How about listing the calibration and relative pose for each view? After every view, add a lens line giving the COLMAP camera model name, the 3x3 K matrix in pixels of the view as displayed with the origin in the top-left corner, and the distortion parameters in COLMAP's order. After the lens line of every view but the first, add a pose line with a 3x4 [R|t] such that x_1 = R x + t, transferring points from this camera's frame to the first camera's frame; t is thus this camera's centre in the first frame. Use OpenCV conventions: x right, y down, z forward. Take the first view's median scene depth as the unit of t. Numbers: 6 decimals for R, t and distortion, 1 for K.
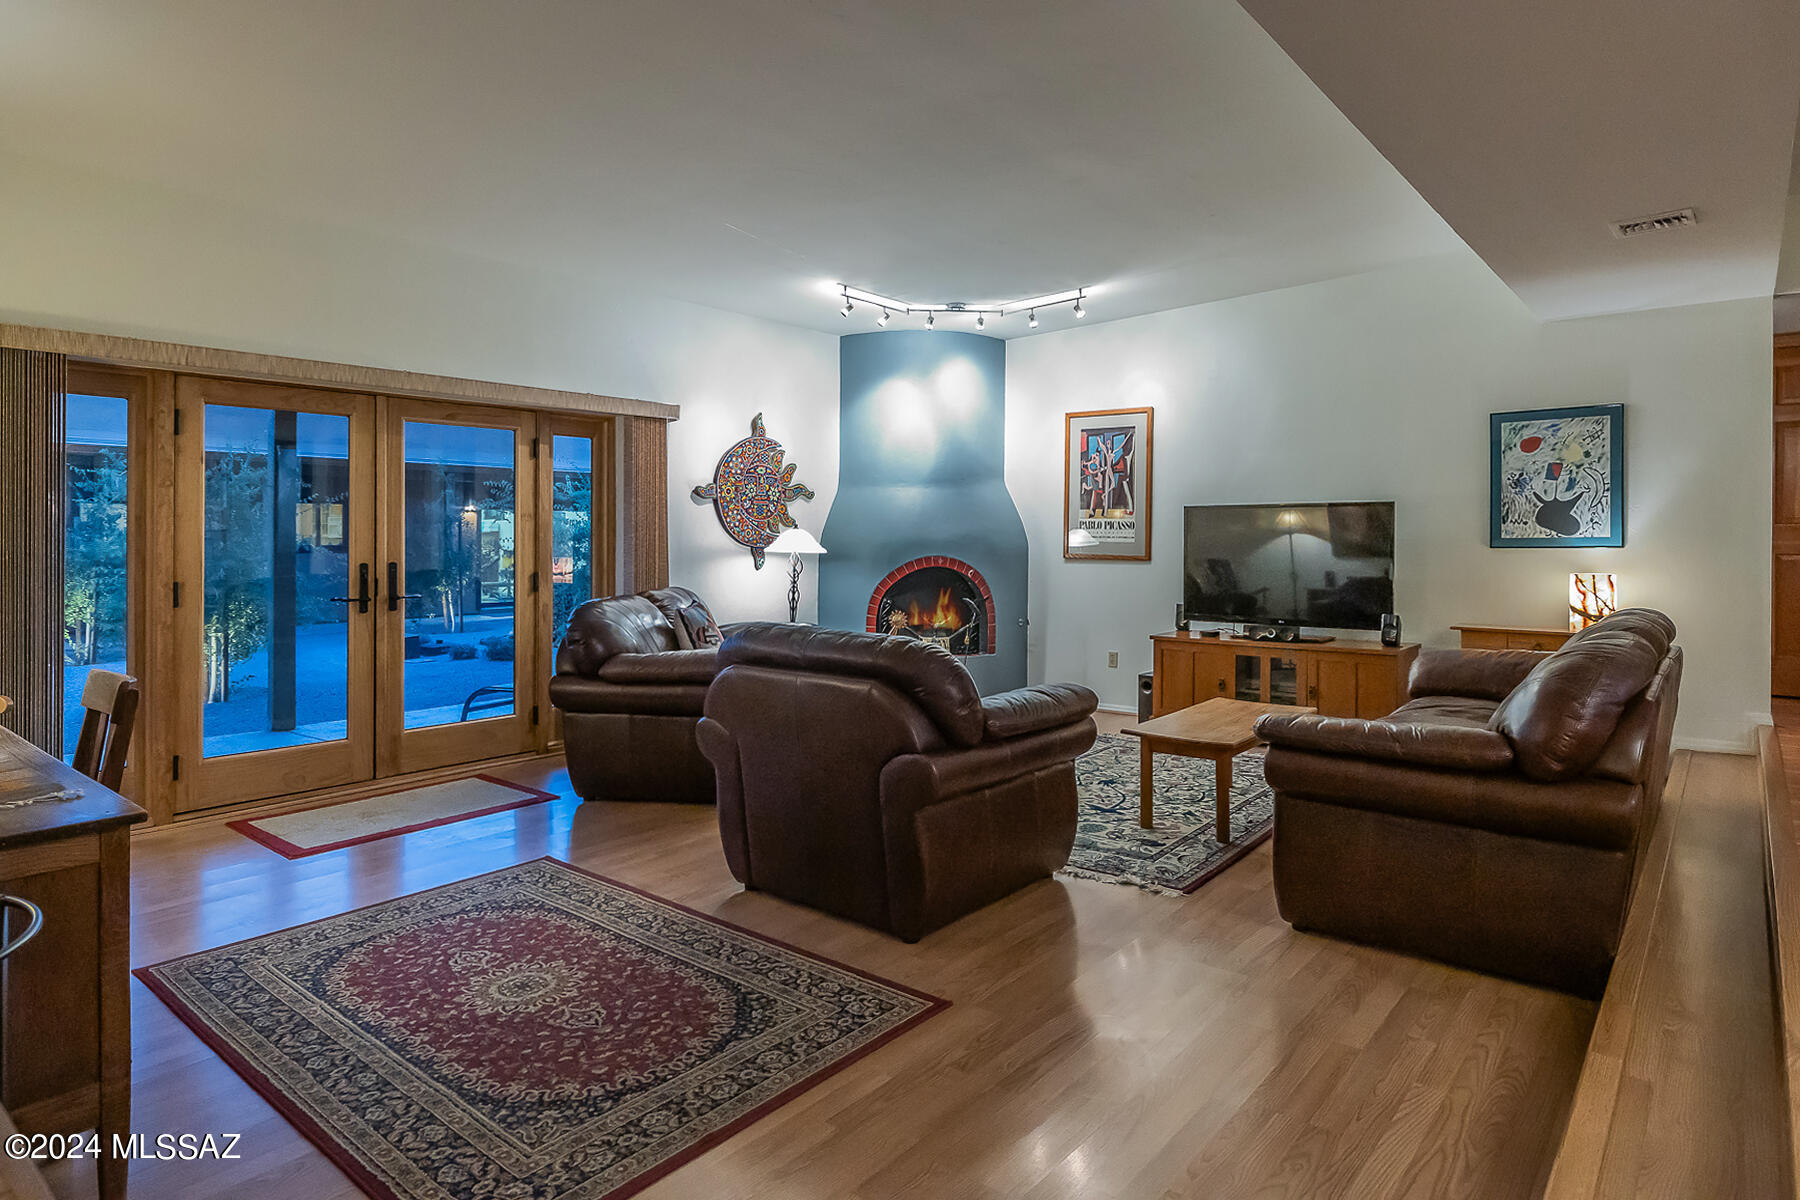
lens RADIAL K [[1055.0, 0, 902.9], [0, 1055.0, 548.7], [0, 0, 1]] dist [0.002024, -0.001212]
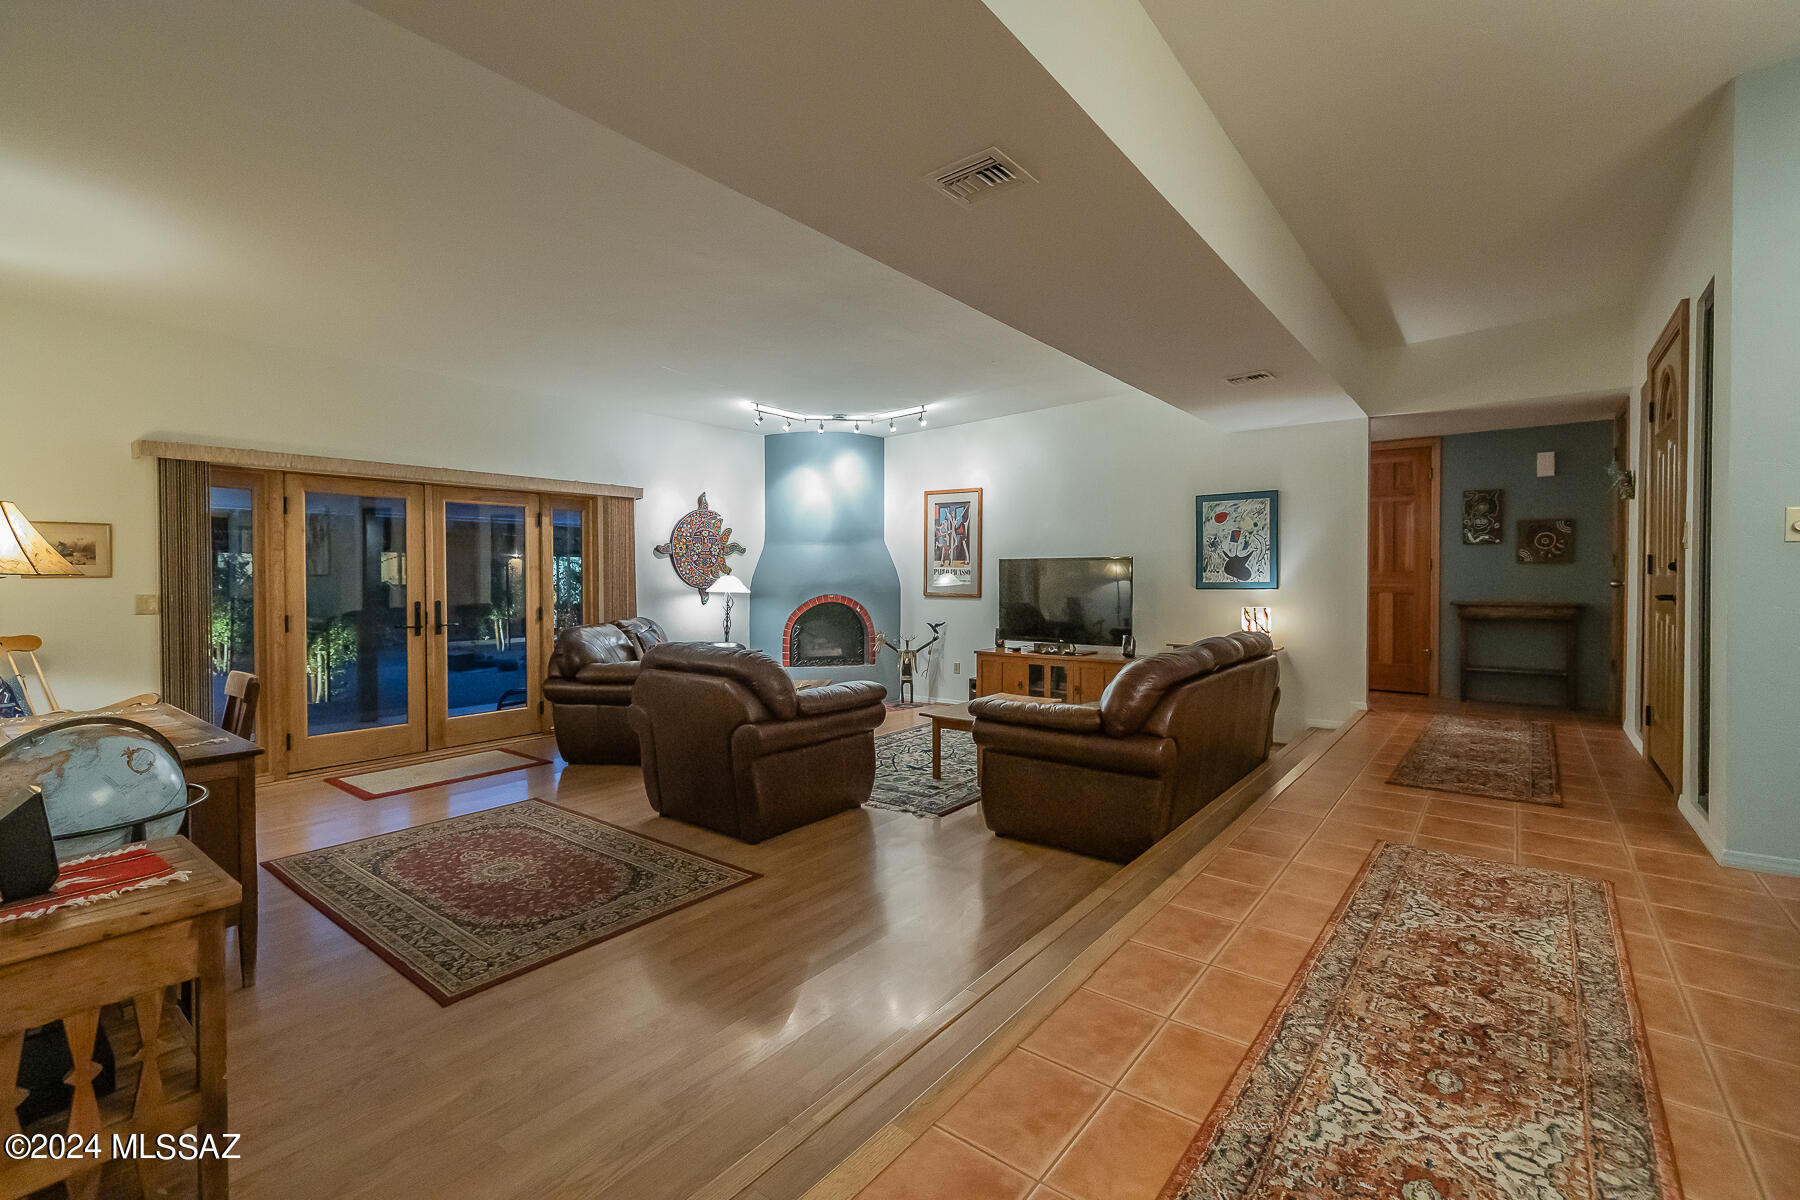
lens RADIAL K [[843.3, 0, 868.8], [0, 843.3, 601.0], [0, 0, 1]] dist [0.003511, 0.001353]
pose [[0.999980, -0.002644, -0.005749, 0.121928], [0.002761, 0.999787, 0.020432, -0.009755], [0.005694, -0.020447, 0.999775, -0.161567]]
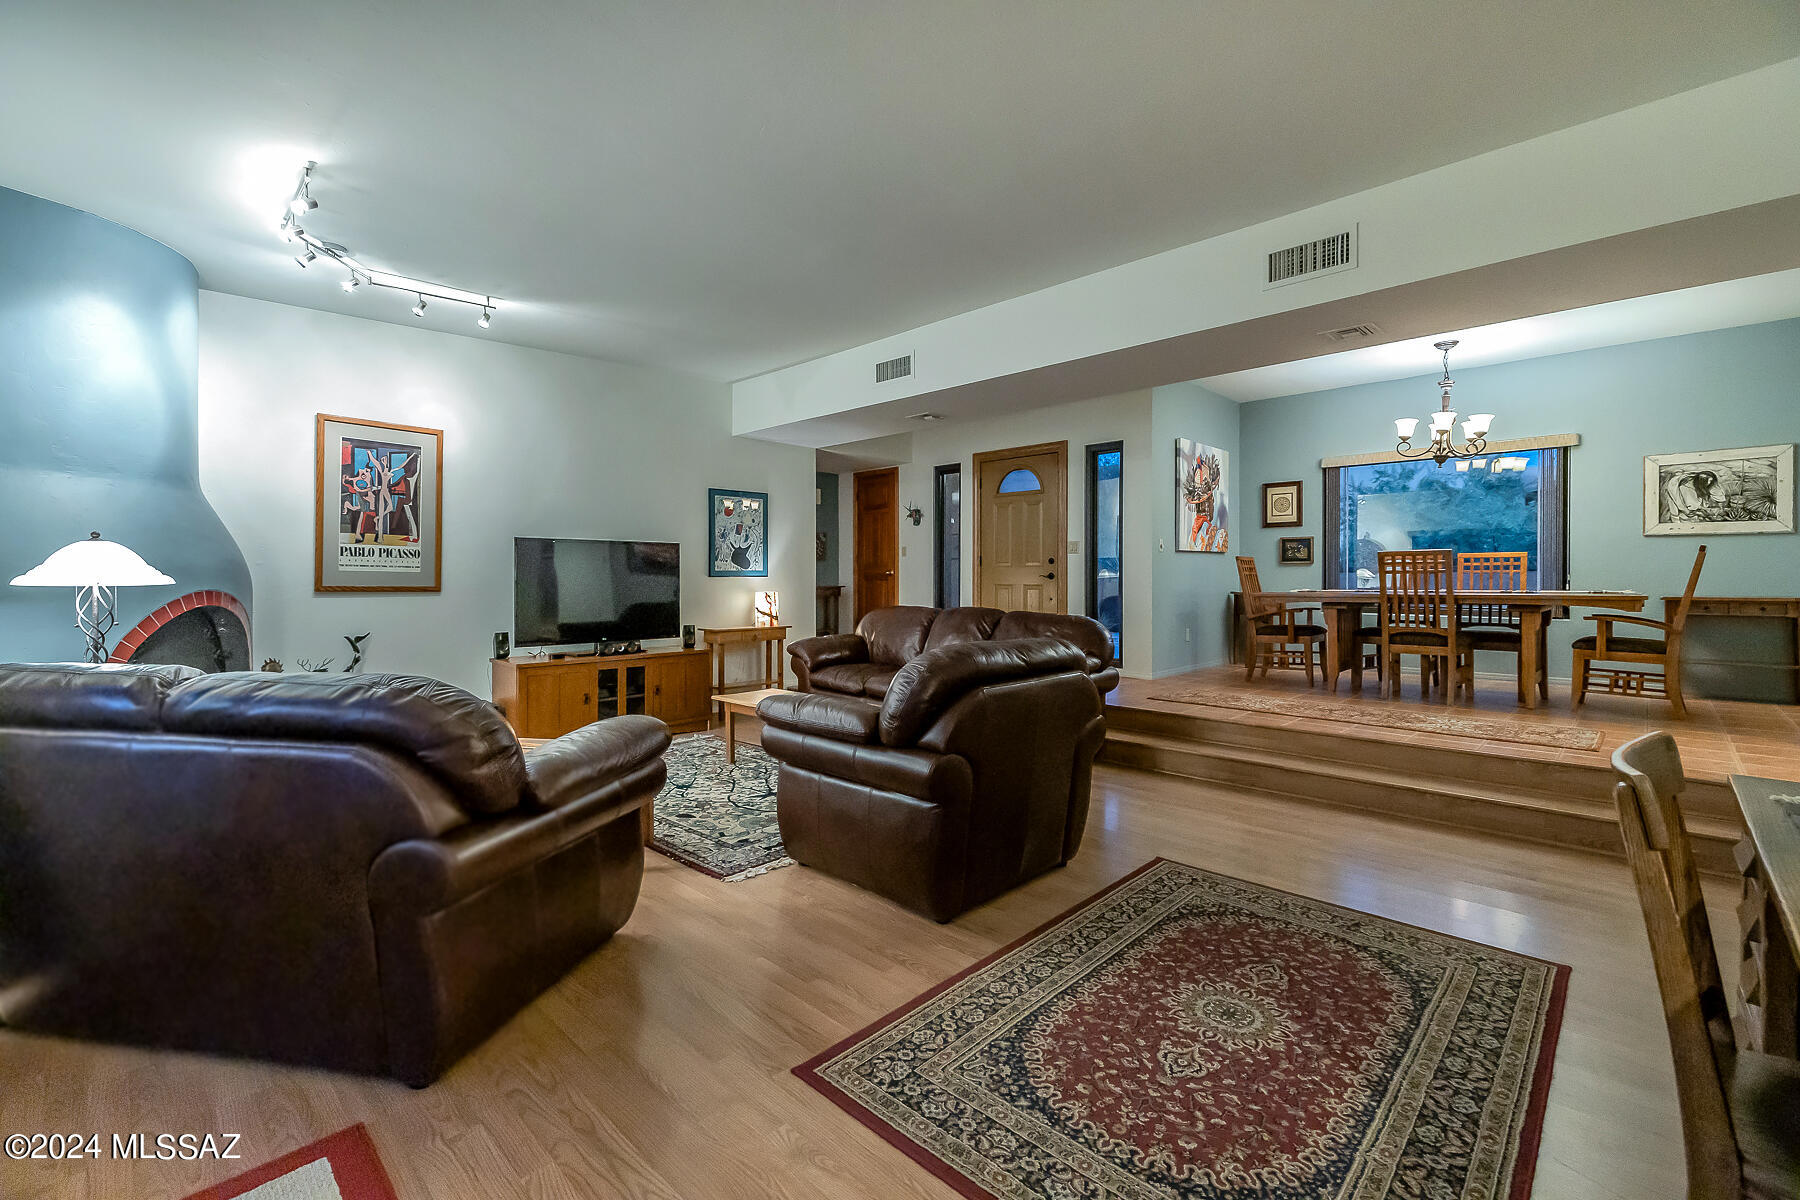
lens RADIAL K [[843.3, 0, 863.2], [0, 843.3, 598.1], [0, 0, 1]] dist [0.003511, 0.001353]
pose [[0.024590, -0.021803, 0.999460, -0.688675], [0.009319, 0.999724, 0.021580, 0.005787], [-0.999654, 0.008783, 0.024786, 0.793324]]
